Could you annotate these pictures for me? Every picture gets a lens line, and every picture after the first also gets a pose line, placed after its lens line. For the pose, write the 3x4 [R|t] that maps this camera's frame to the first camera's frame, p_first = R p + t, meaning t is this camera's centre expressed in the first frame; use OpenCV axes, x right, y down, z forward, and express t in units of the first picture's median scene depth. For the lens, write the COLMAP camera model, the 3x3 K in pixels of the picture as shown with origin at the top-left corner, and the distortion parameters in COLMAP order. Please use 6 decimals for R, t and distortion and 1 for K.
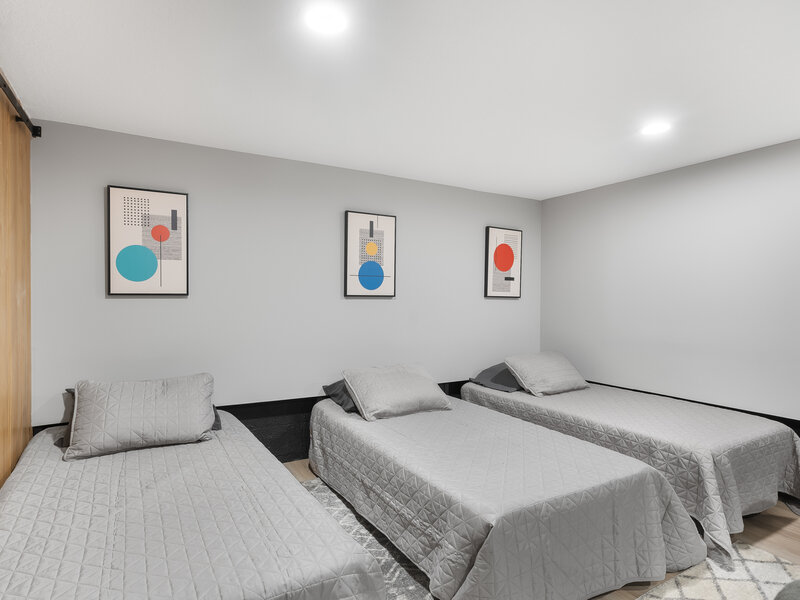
lens RADIAL K [[452.7, 0, 400.0], [0, 452.7, 300.0], [0, 0, 1]] dist [-0.000342, 0.000011]
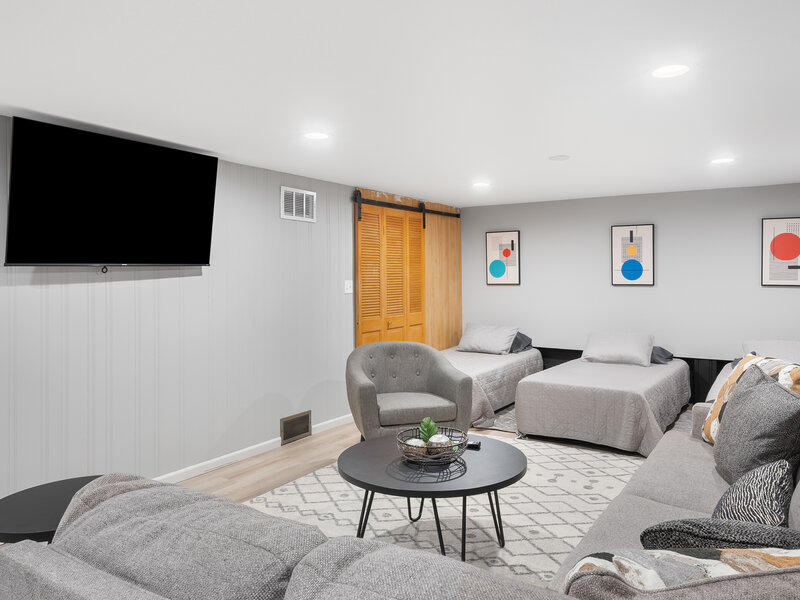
lens RADIAL K [[576.3, 0, 400.0], [0, 576.3, 300.0], [0, 0, 1]] dist [-0.000093, 0.000238]
pose [[0.441046, 0.028325, -0.897037, 1.227227], [0.000378, 0.999496, 0.031746, -0.019006], [0.897484, -0.014341, 0.440813, -0.417175]]
